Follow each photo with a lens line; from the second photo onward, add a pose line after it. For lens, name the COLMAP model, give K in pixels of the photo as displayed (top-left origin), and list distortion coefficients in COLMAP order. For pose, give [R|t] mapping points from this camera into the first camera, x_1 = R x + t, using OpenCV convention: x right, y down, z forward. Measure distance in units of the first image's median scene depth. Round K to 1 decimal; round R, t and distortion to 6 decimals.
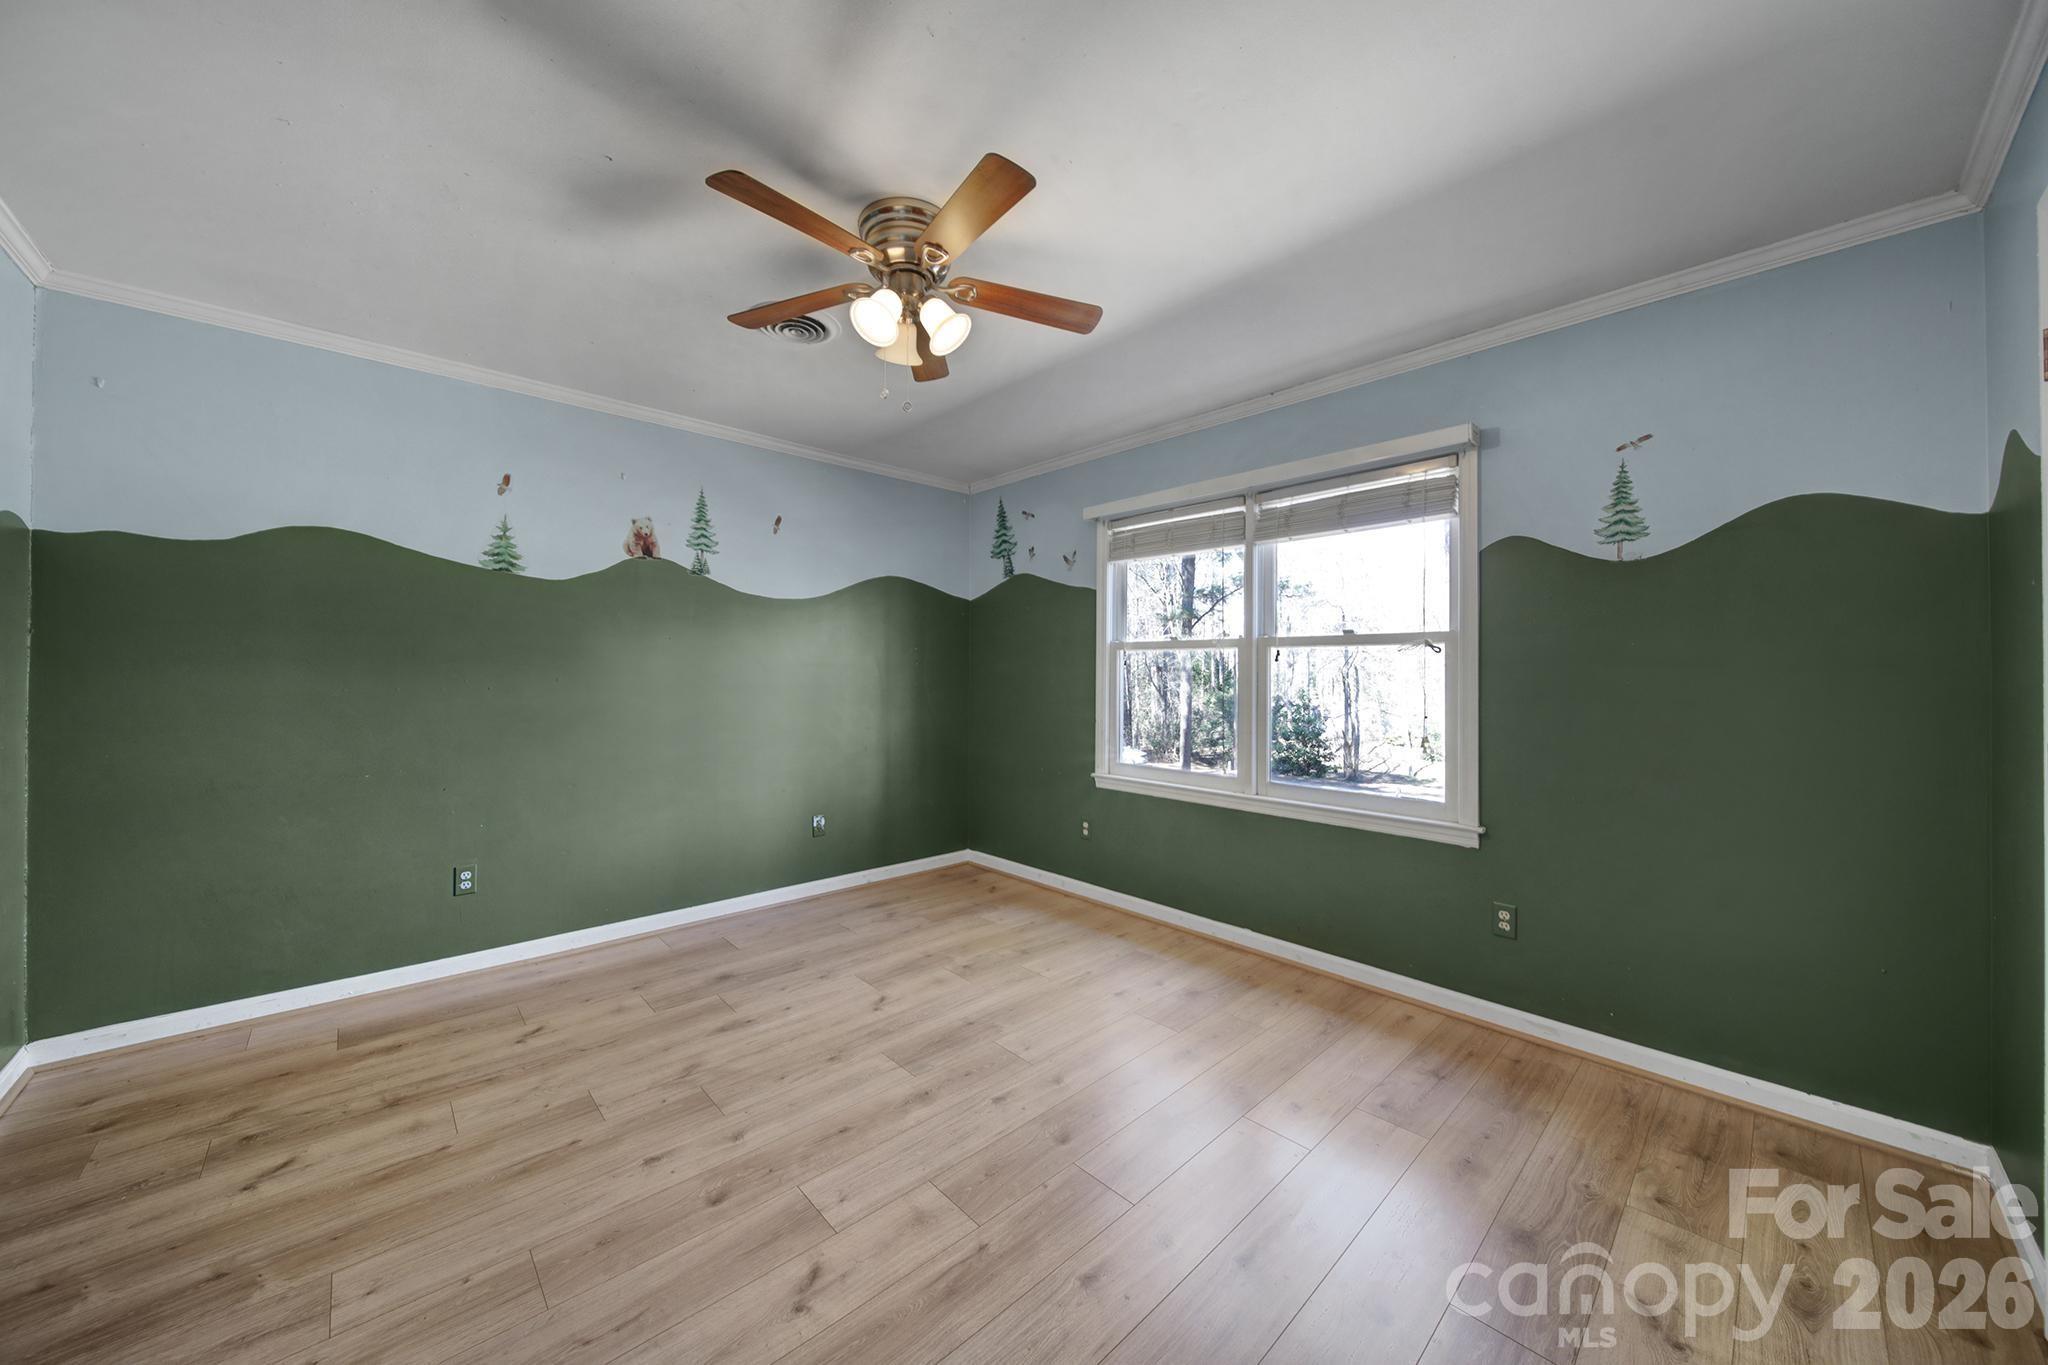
lens RADIAL K [[734.7, 0, 1027.3], [0, 734.7, 677.0], [0, 0, 1]] dist [0.000851, -0.000743]
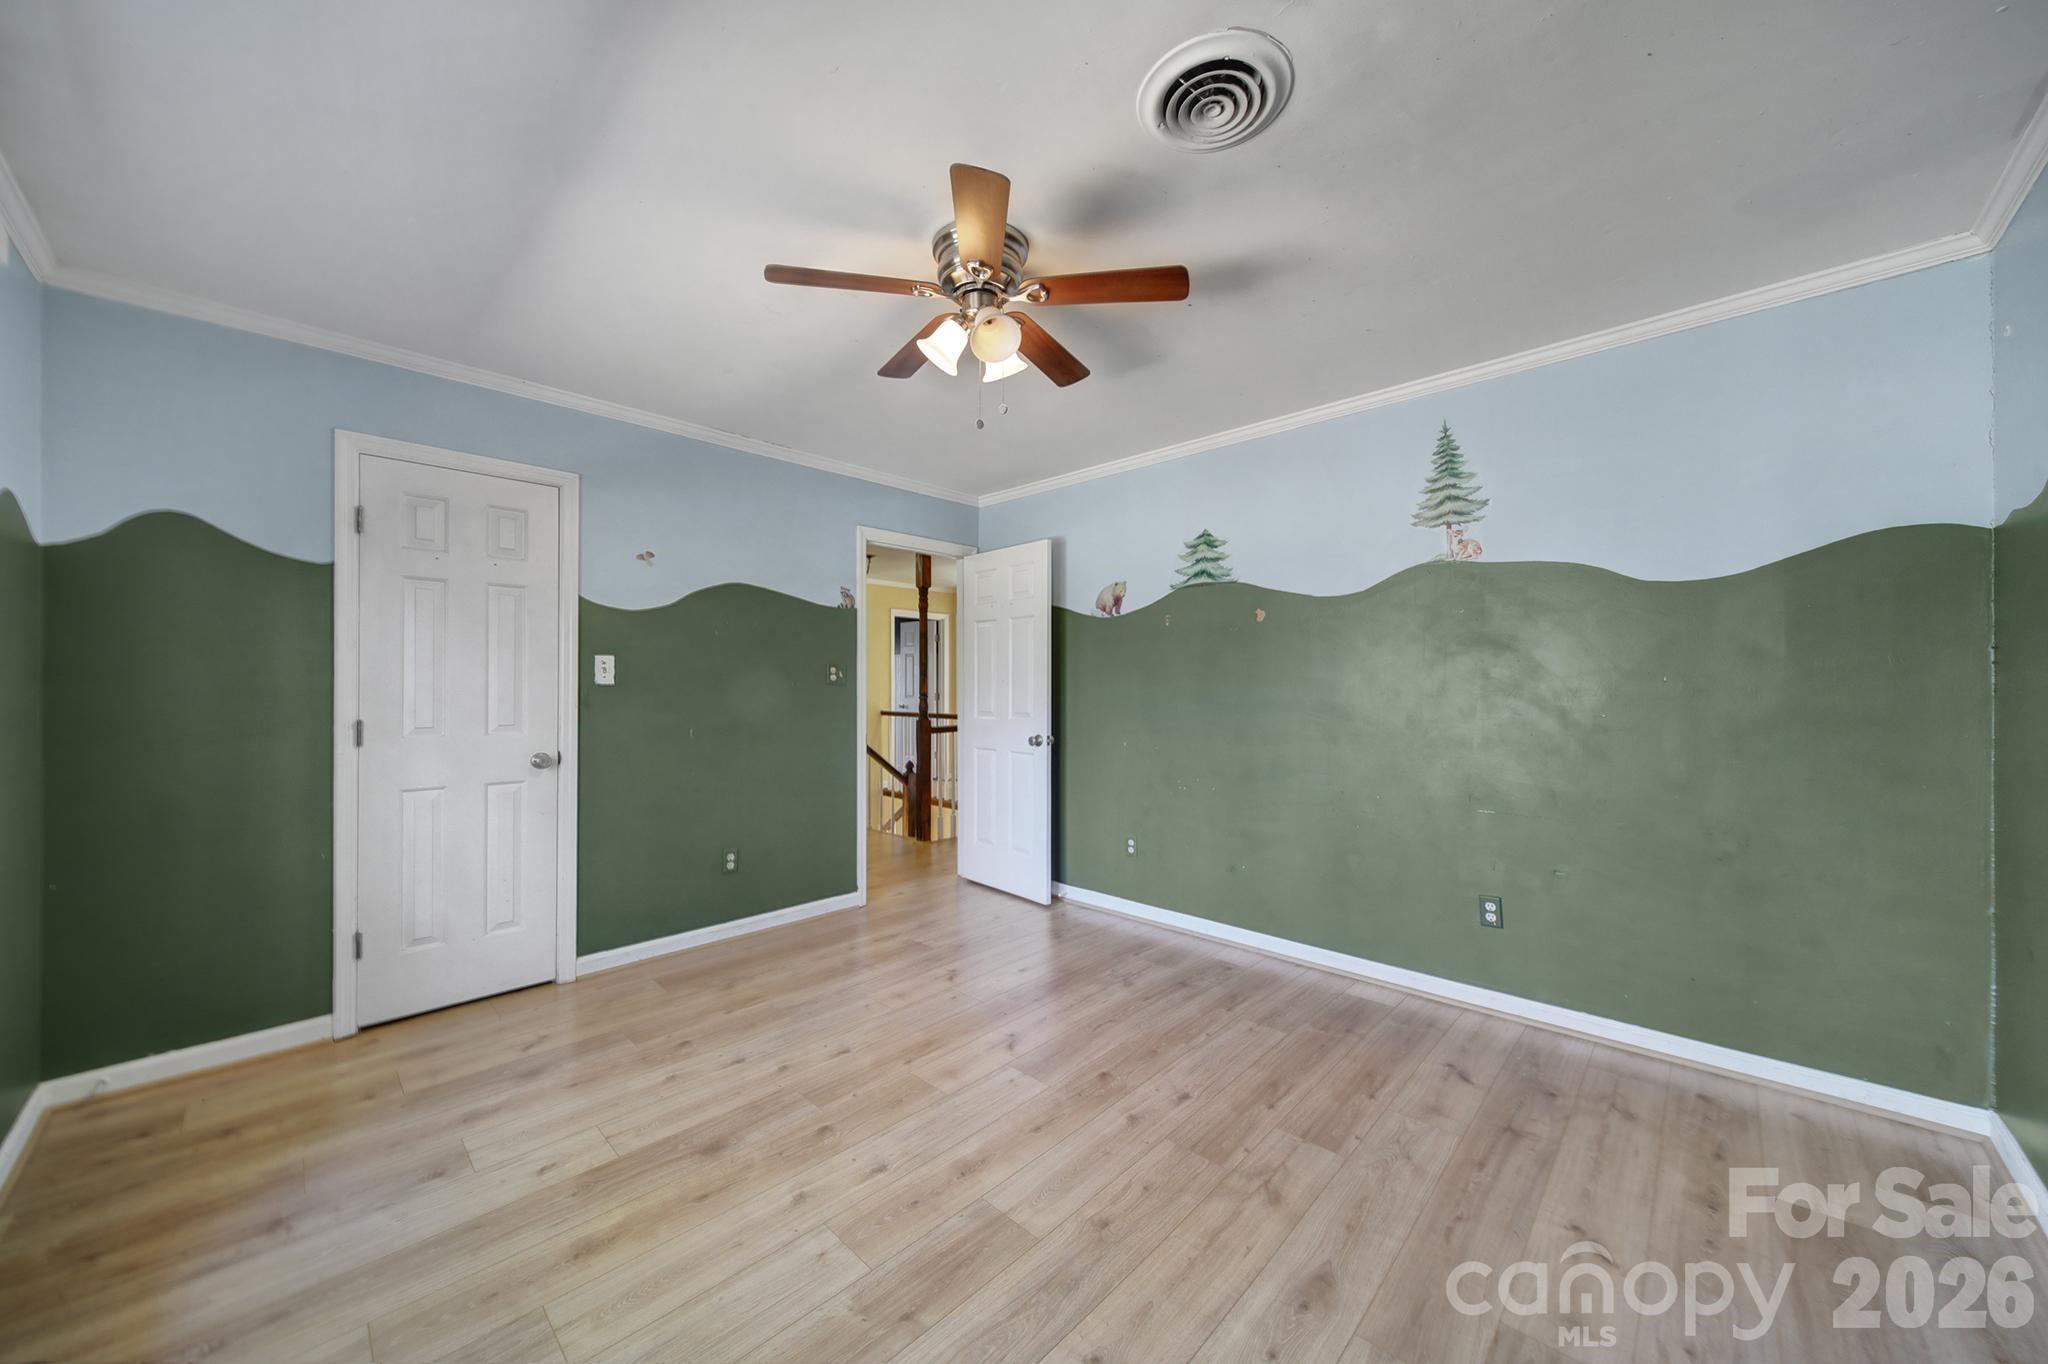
lens RADIAL K [[734.7, 0, 1021.4], [0, 734.7, 683.6], [0, 0, 1]] dist [0.000851, -0.000743]
pose [[-0.998873, -0.004093, -0.047283, -0.167080], [-0.004135, 0.999991, 0.000781, -0.007566], [0.047279, 0.000976, -0.998881, 1.917763]]
